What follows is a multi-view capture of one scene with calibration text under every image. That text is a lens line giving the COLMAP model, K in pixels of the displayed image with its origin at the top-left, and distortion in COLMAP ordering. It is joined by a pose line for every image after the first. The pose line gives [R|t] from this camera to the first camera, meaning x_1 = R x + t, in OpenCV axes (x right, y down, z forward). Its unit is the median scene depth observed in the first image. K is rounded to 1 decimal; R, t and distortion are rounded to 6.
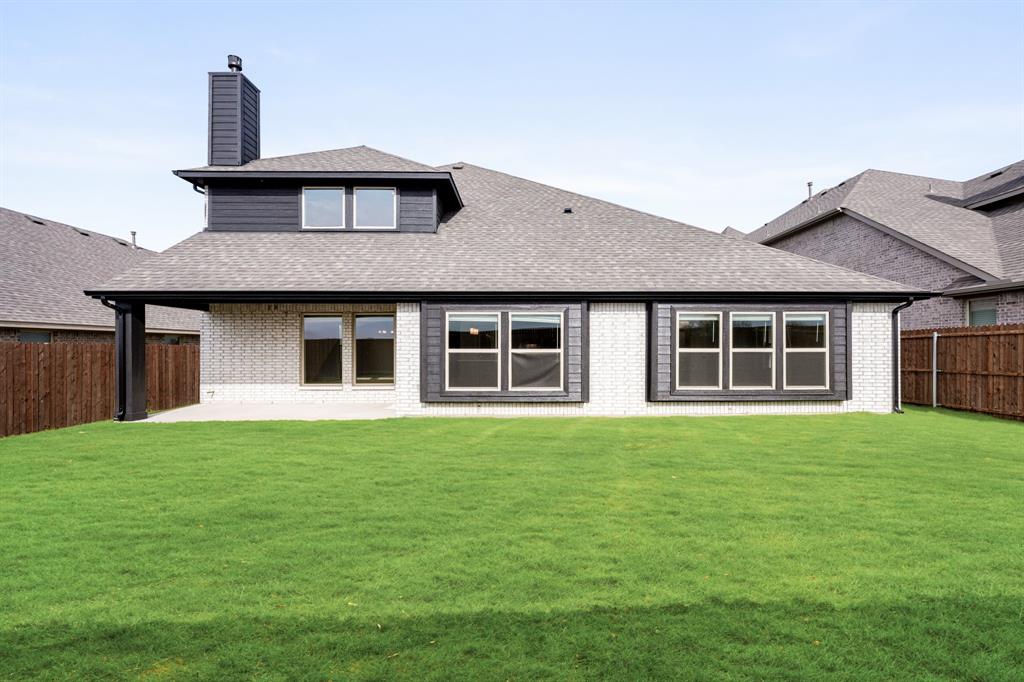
lens RADIAL K [[419.0, 0, 513.3], [0, 419.0, 342.2], [0, 0, 1]] dist [0.000285, 0.001982]
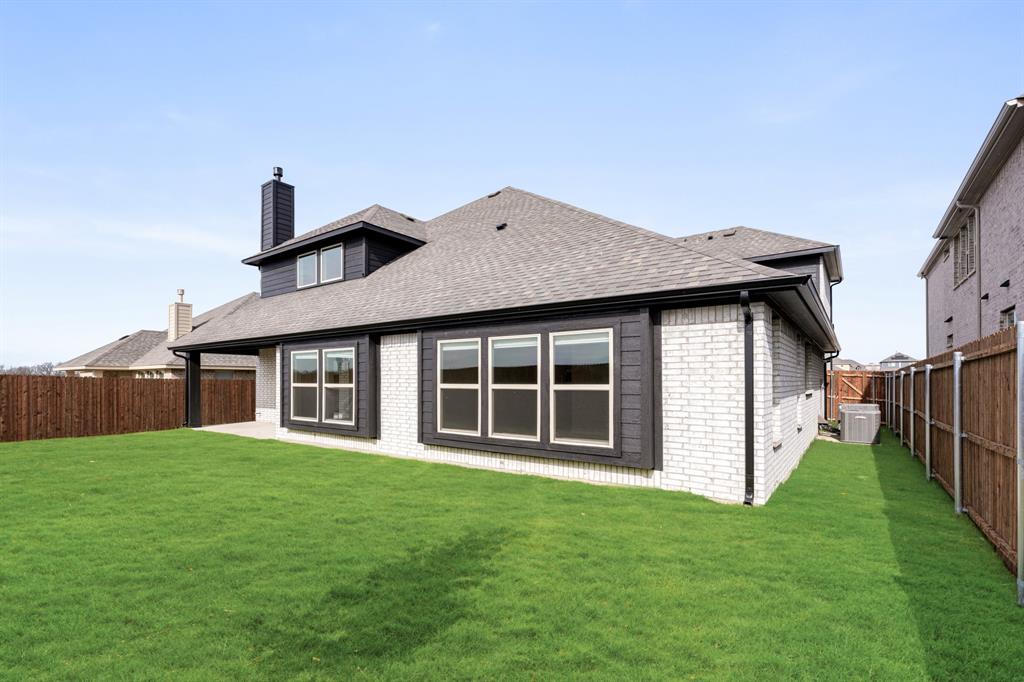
lens RADIAL K [[459.8, 0, 518.8], [0, 459.8, 382.4], [0, 0, 1]] dist [0.003307, 0.000007]
pose [[0.798395, 0.003370, -0.602124, 0.900043], [0.002040, 0.999963, 0.008301, 0.003774], [0.602130, -0.007856, 0.798359, 0.291903]]
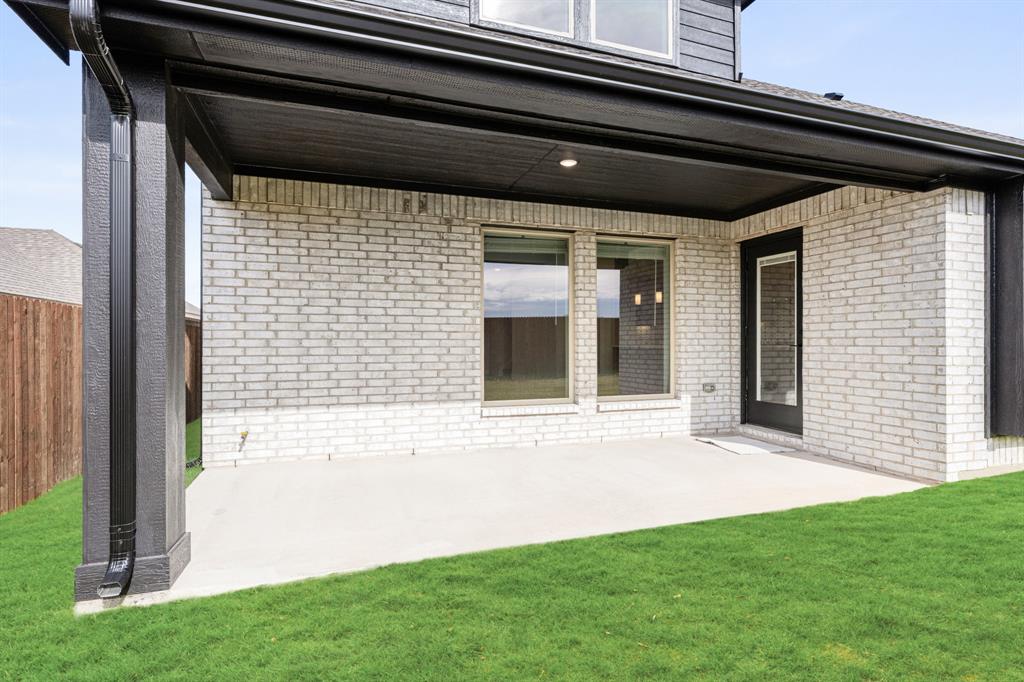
lens RADIAL K [[505.6, 0, 510.1], [0, 505.6, 342.5], [0, 0, 1]] dist [-0.004379, -0.000380]
pose [[0.950169, 0.002376, 0.311726, -0.636543], [-0.004838, 0.999963, 0.007125, 0.038840], [-0.311697, -0.008278, 0.950145, 0.533765]]
